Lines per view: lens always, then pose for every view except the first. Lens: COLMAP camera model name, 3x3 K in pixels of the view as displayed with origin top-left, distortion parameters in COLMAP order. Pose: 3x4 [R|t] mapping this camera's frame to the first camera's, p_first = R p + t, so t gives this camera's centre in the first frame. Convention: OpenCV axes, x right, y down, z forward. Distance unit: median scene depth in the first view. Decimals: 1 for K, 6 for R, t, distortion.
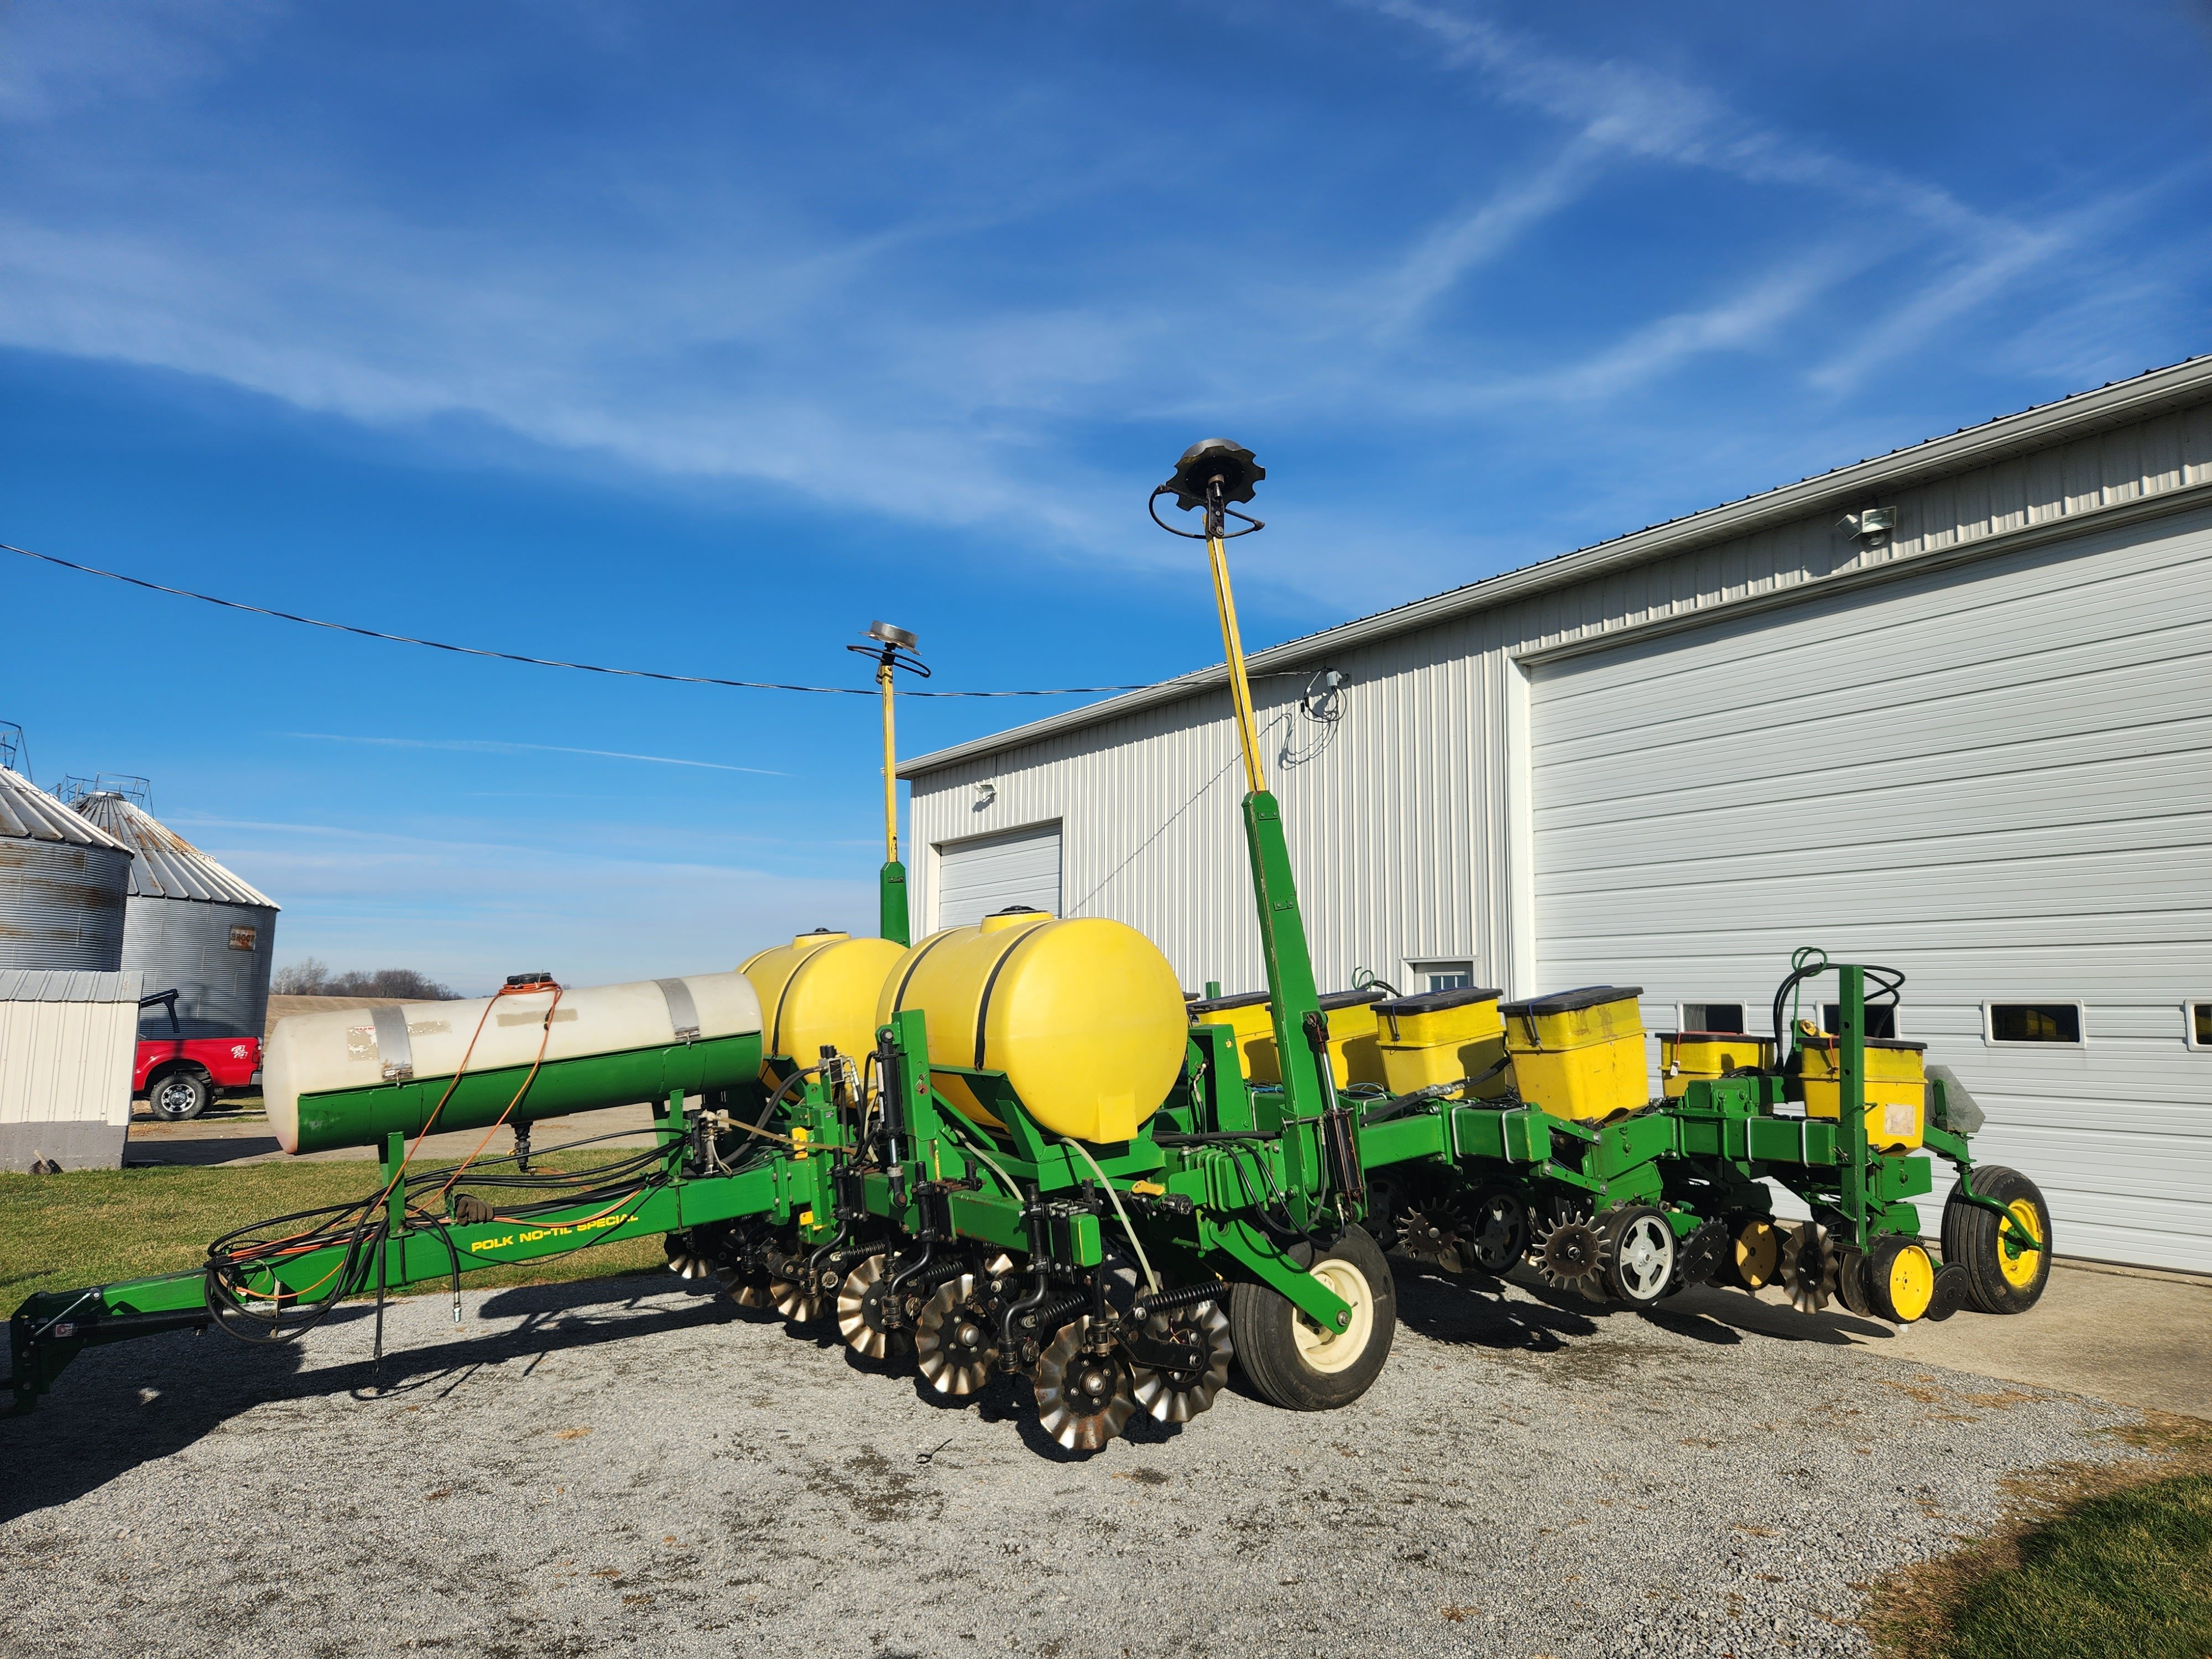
lens RADIAL K [[1484.1, 0, 1024.6], [0, 1484.1, 828.0], [0, 0, 1]] dist [0.078715, -0.062785]
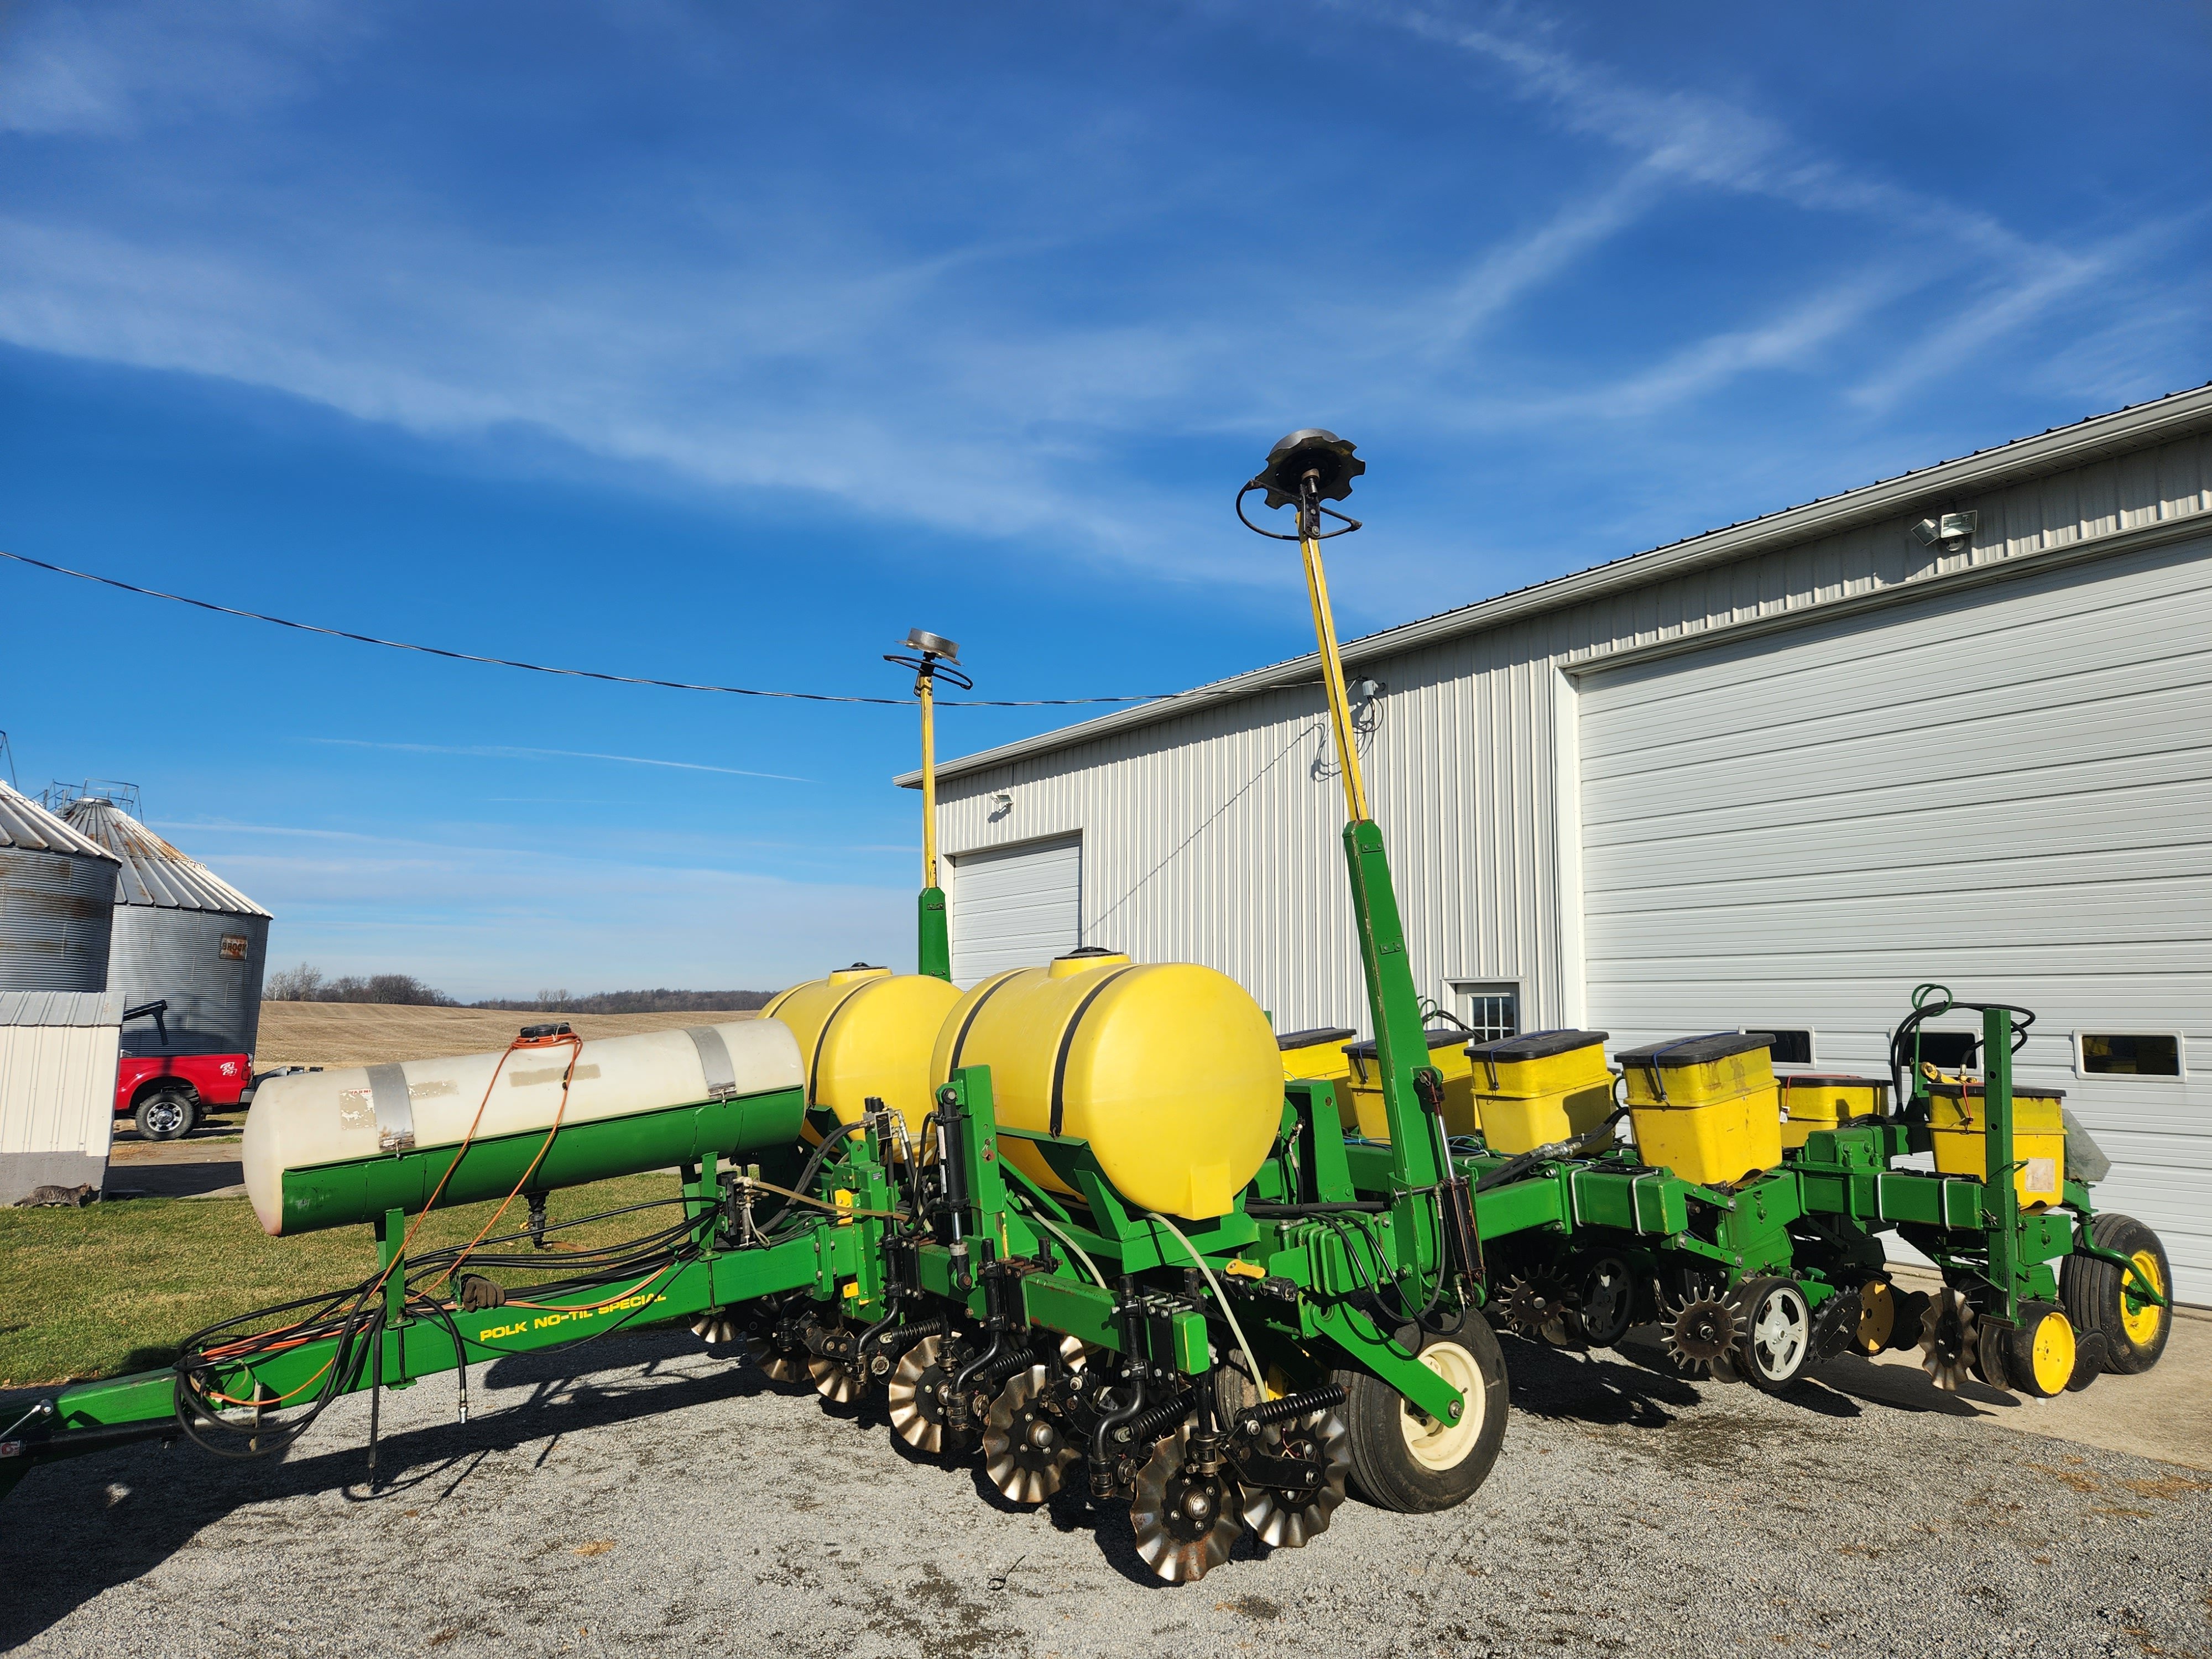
lens RADIAL K [[1470.8, 0, 1038.7], [0, 1470.8, 823.5], [0, 0, 1]] dist [0.077181, -0.057621]
pose [[0.999904, 0.000584, 0.013854, -0.046969], [-0.000519, 0.999989, -0.004731, -0.017616], [-0.013857, 0.004723, 0.999893, 0.105562]]
